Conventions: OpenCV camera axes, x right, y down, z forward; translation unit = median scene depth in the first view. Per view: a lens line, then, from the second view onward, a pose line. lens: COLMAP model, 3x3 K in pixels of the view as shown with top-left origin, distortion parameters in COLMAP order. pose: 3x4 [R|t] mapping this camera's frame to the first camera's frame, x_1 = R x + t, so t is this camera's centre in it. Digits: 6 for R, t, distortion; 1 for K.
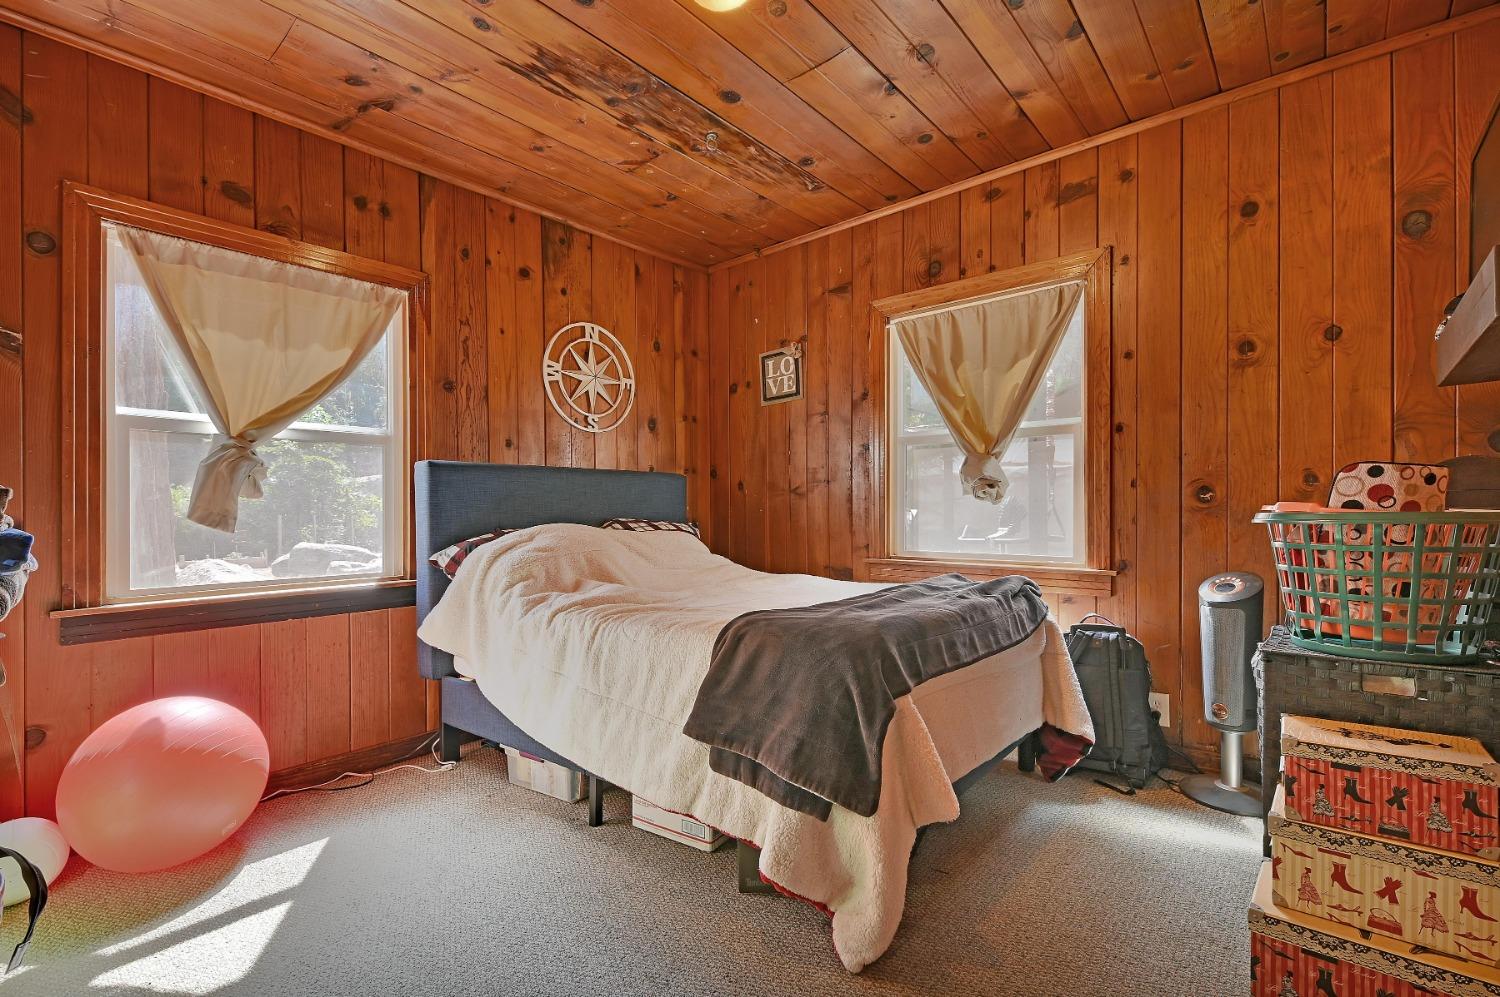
lens RADIAL K [[660.8, 0, 752.8], [0, 660.8, 508.1], [0, 0, 1]] dist [0.004299, -0.007708]
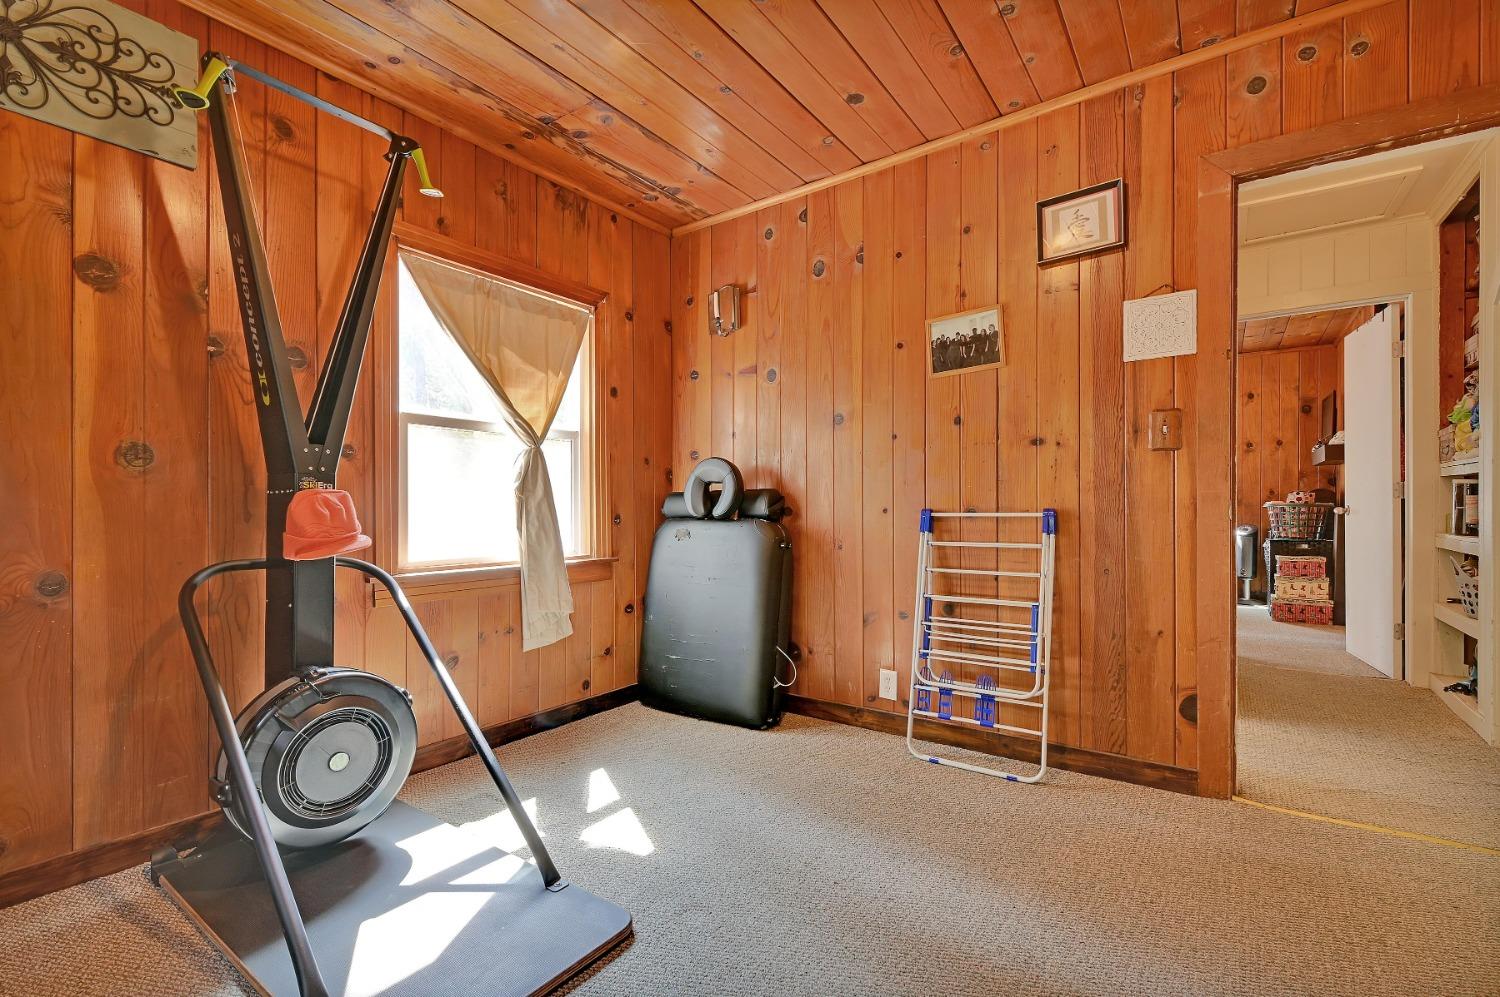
lens RADIAL K [[660.8, 0, 747.7], [0, 660.8, 509.6], [0, 0, 1]] dist [0.004299, -0.007708]
pose [[0.994540, -0.002894, 0.104317, -1.875921], [0.001734, 0.999936, 0.011212, -0.006774], [-0.104342, -0.010970, 0.994481, -1.768146]]
